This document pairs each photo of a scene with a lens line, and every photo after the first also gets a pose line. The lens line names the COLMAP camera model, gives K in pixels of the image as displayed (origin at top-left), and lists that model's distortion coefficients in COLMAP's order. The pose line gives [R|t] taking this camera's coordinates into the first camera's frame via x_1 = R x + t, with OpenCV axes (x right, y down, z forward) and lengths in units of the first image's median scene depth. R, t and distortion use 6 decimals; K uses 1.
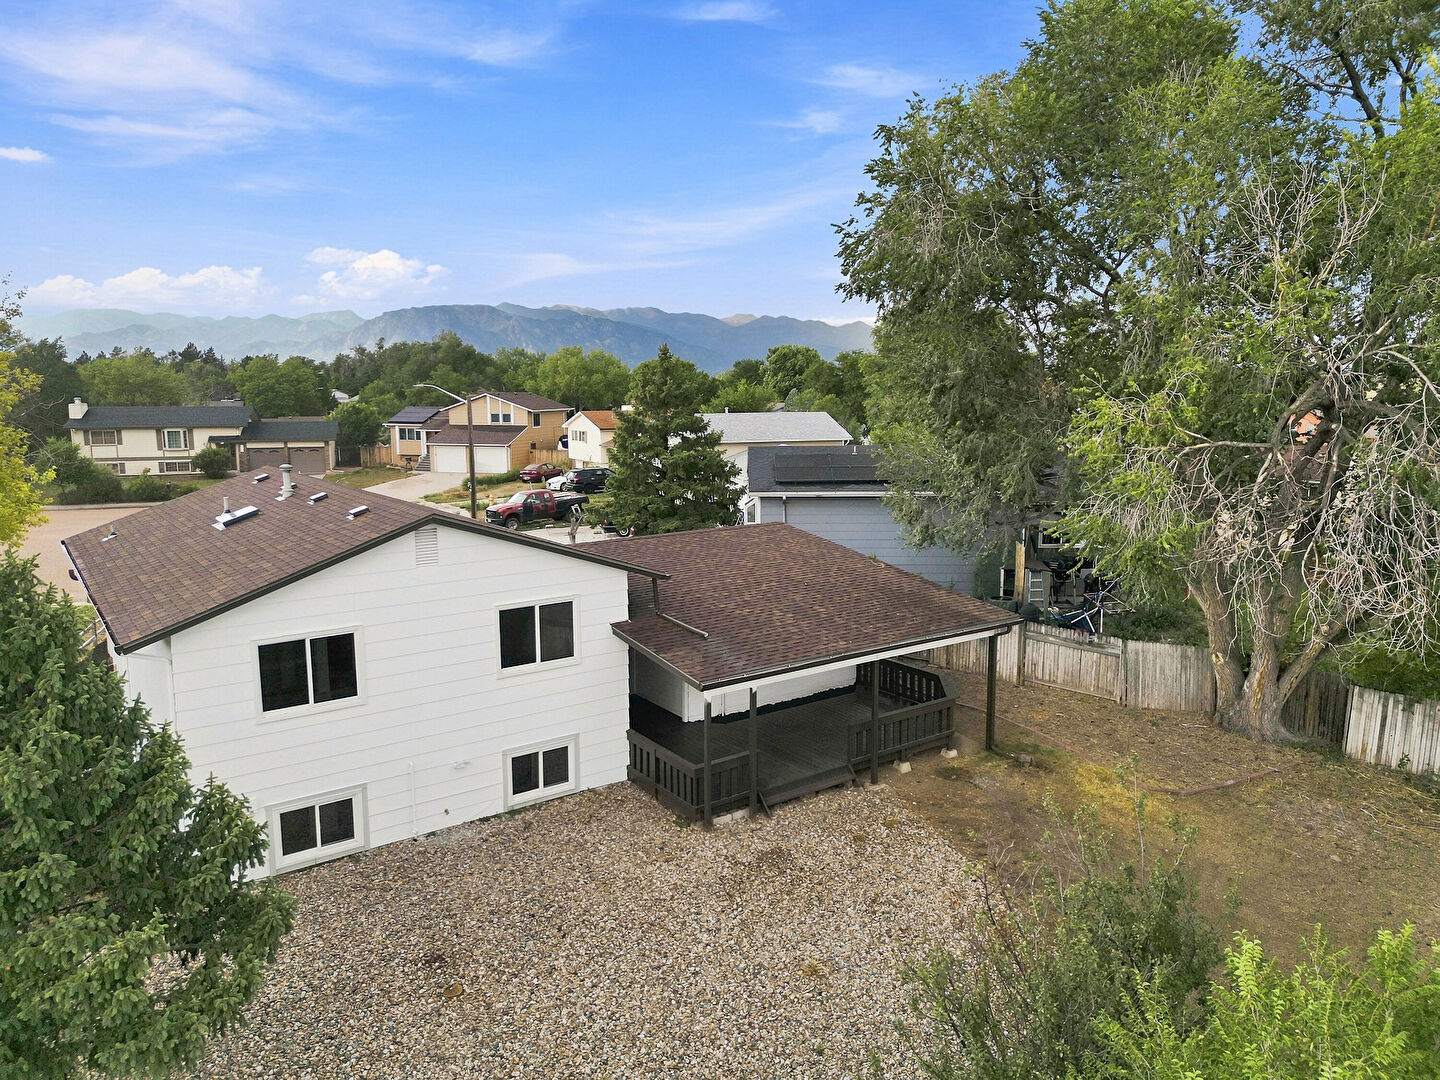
lens RADIAL K [[1010.4, 0, 722.2], [0, 1010.4, 541.8], [0, 0, 1]] dist [0.069300, -0.056613]
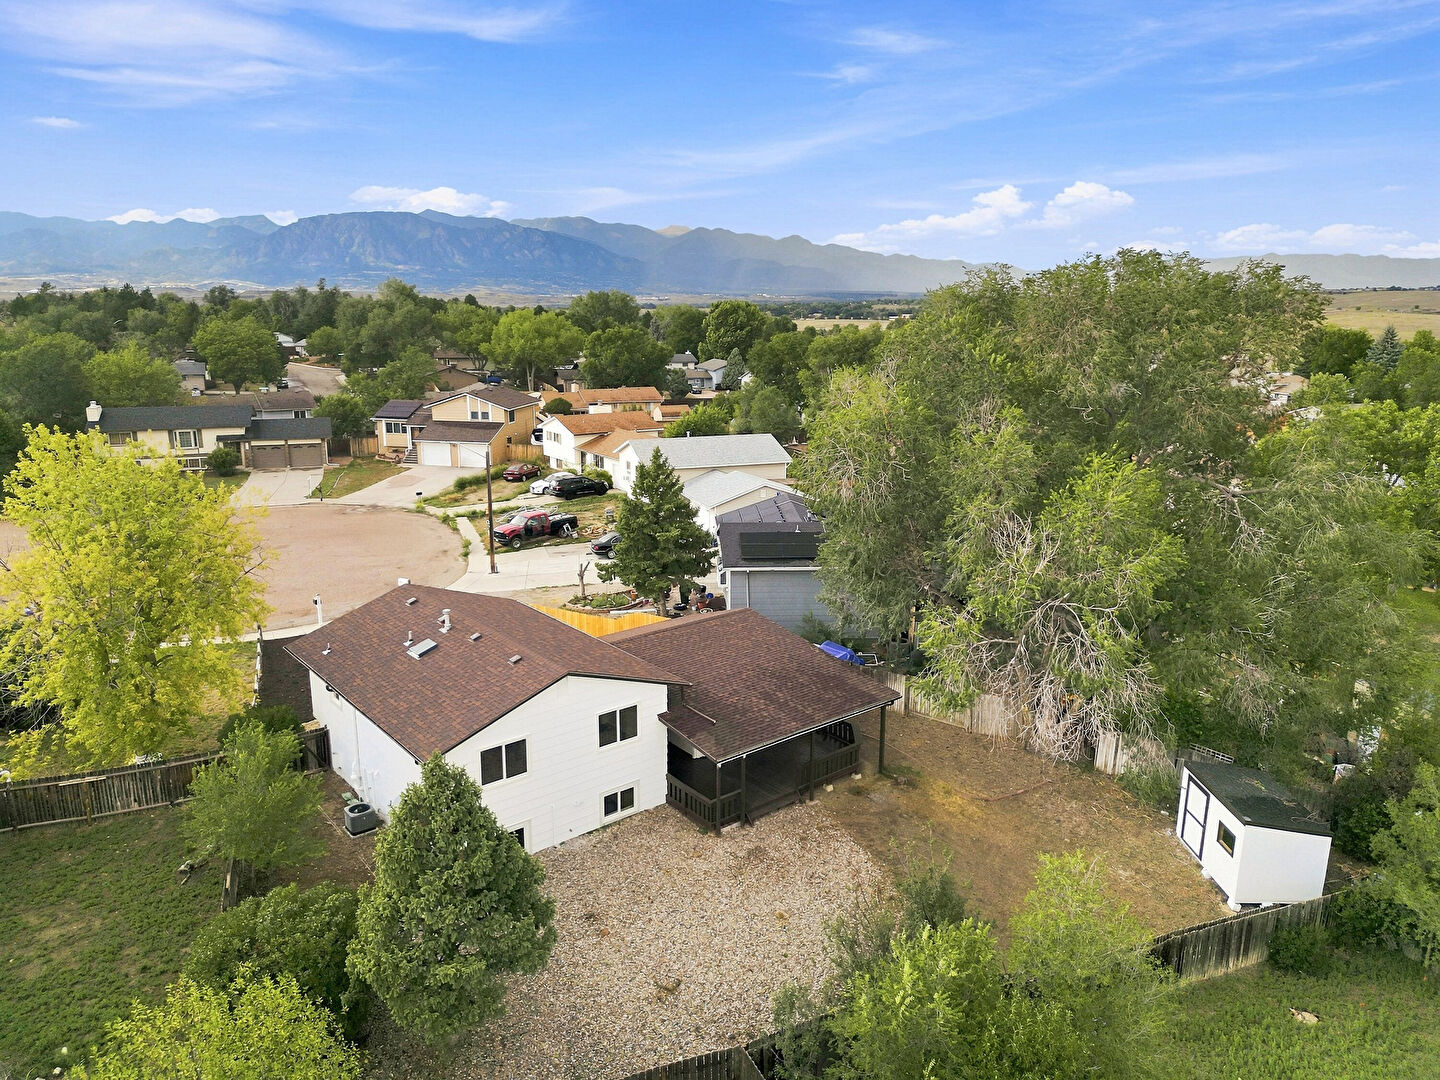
lens RADIAL K [[1010.4, 0, 722.6], [0, 1010.4, 541.0], [0, 0, 1]] dist [0.069300, -0.056613]
pose [[0.997975, -0.007166, 0.063198, -0.098993], [0.002076, 0.996773, 0.080249, -0.318818], [-0.063570, -0.079955, 0.994769, -0.618487]]
